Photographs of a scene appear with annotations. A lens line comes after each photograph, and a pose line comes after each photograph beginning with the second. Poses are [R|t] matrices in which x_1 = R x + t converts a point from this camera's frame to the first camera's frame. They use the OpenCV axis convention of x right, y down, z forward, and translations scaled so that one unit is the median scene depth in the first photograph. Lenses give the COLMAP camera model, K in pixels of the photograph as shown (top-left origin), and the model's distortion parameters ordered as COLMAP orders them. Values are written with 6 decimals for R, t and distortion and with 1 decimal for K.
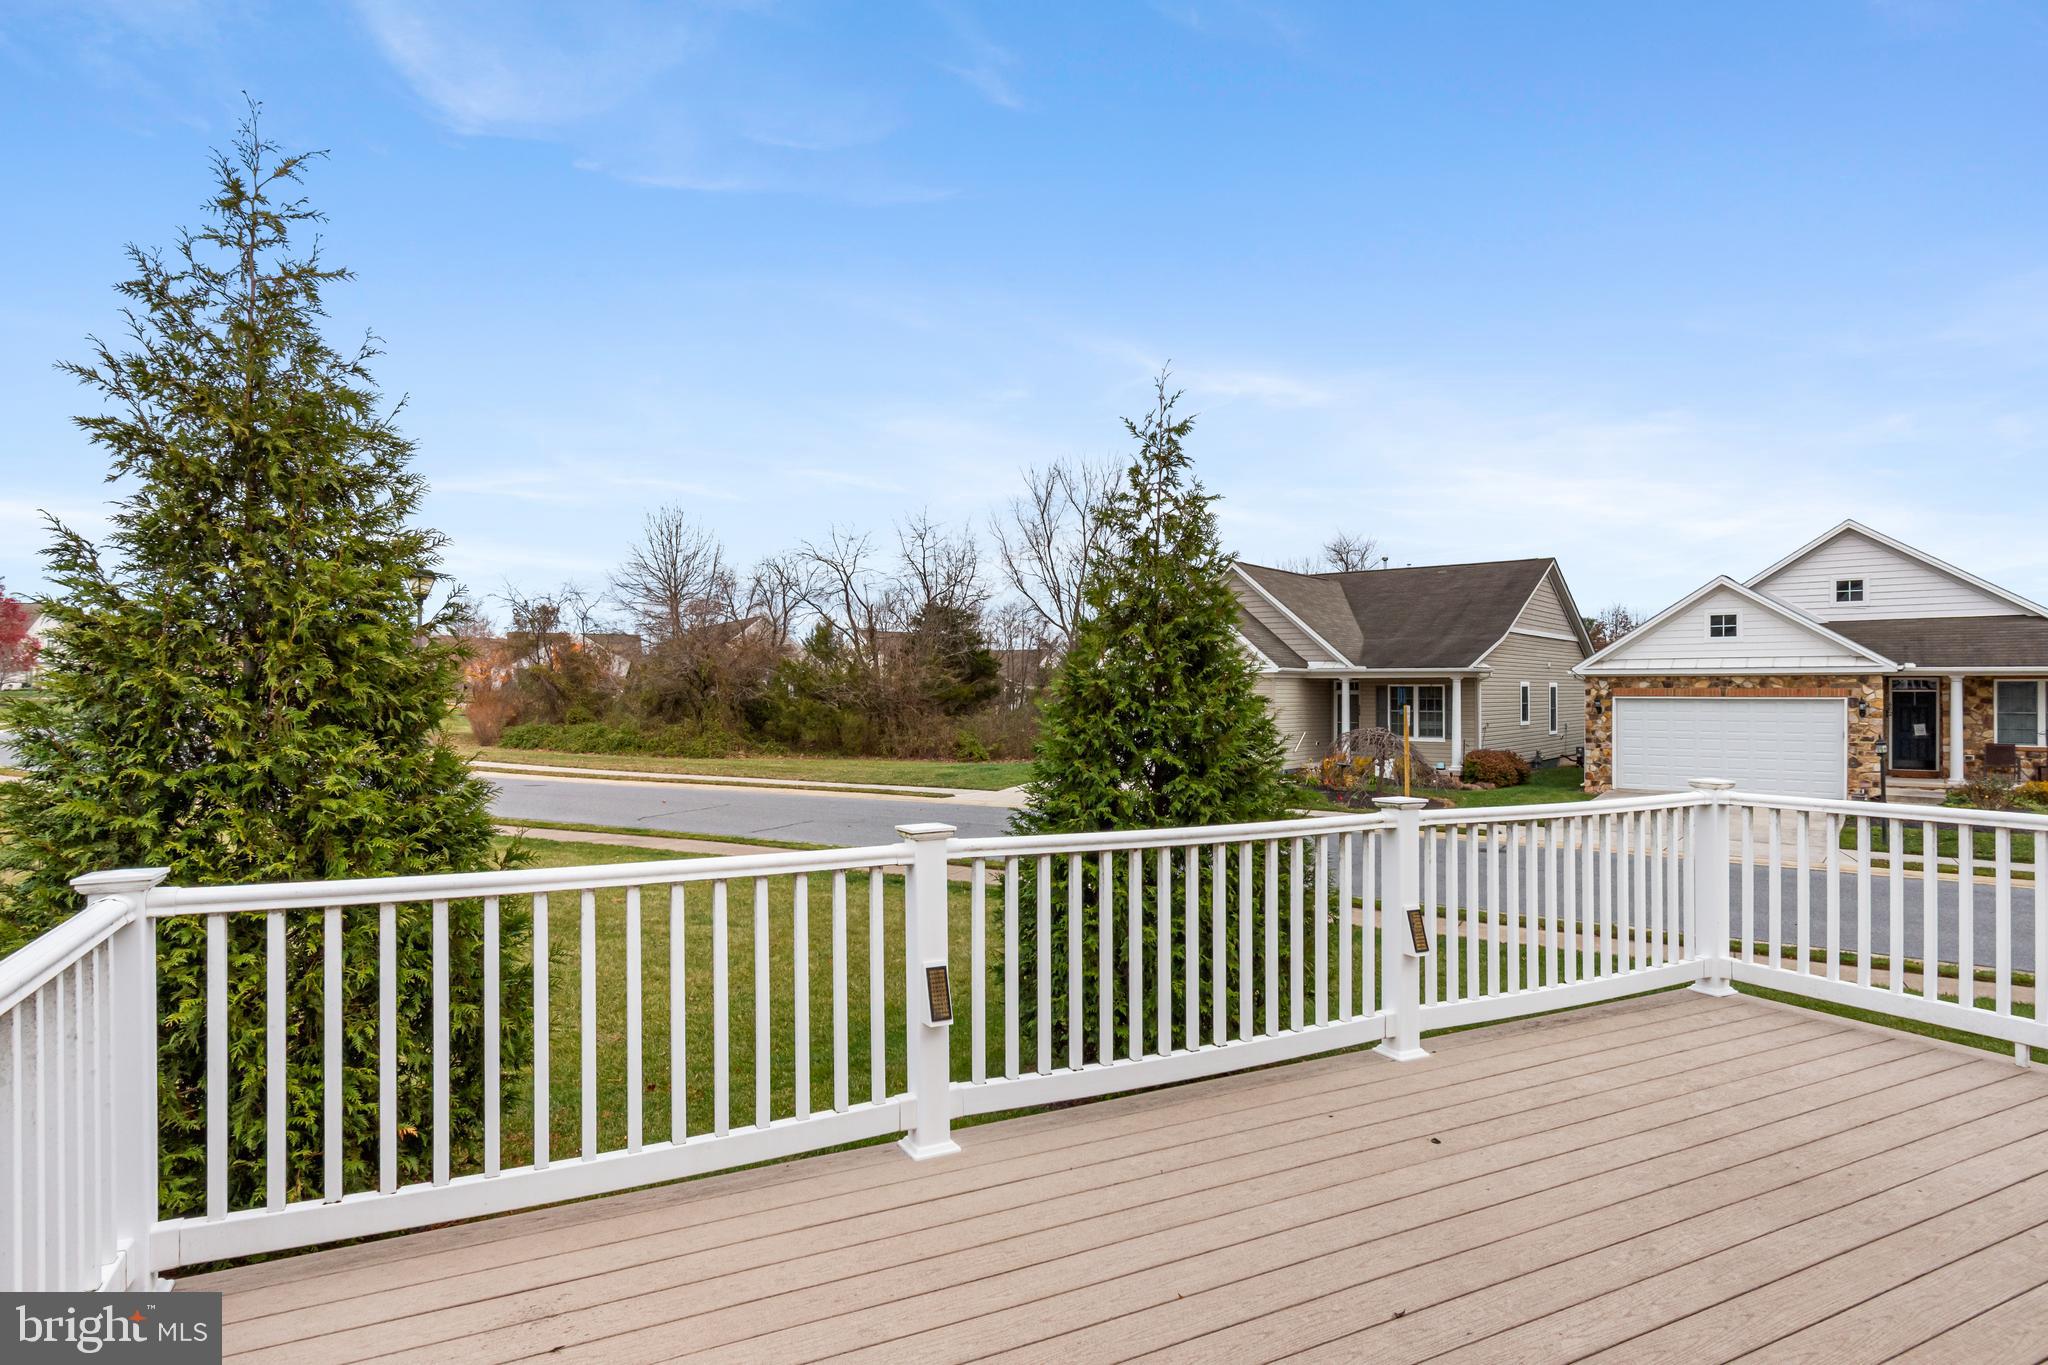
lens RADIAL K [[1113.7, 0, 1023.6], [0, 1113.7, 694.5], [0, 0, 1]] dist [0.006660, 0.001328]
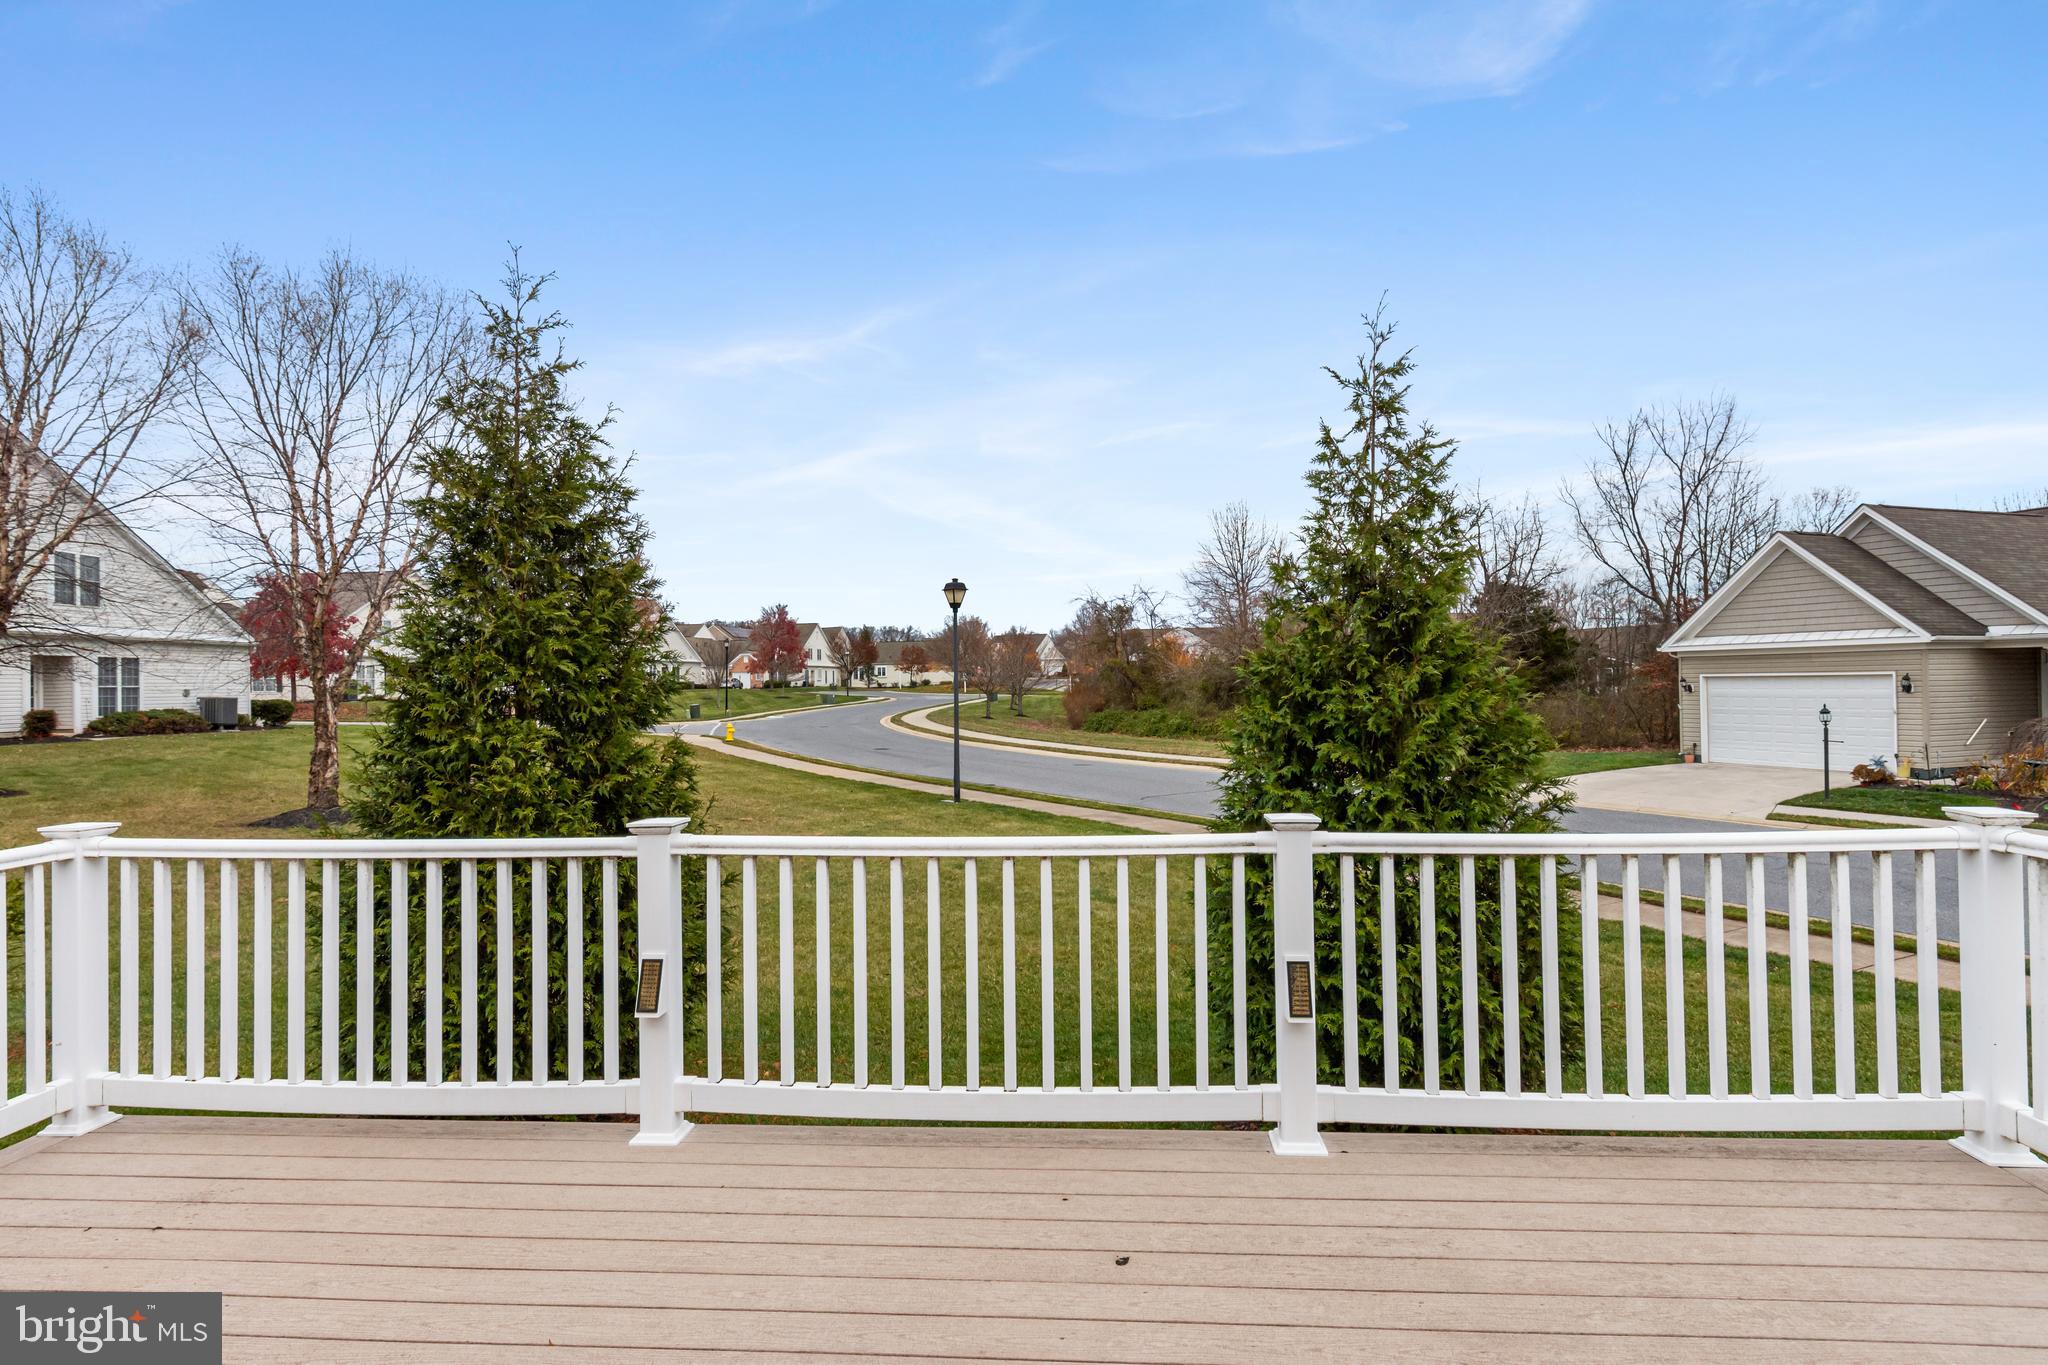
lens RADIAL K [[1056.1, 0, 1023.6], [0, 1056.1, 705.5], [0, 0, 1]] dist [0.003111, 0.000505]
pose [[0.853425, -0.005434, -0.521187, 0.312182], [0.017482, 0.999681, 0.018203, -0.000636], [0.520922, -0.024647, 0.853249, 0.155017]]
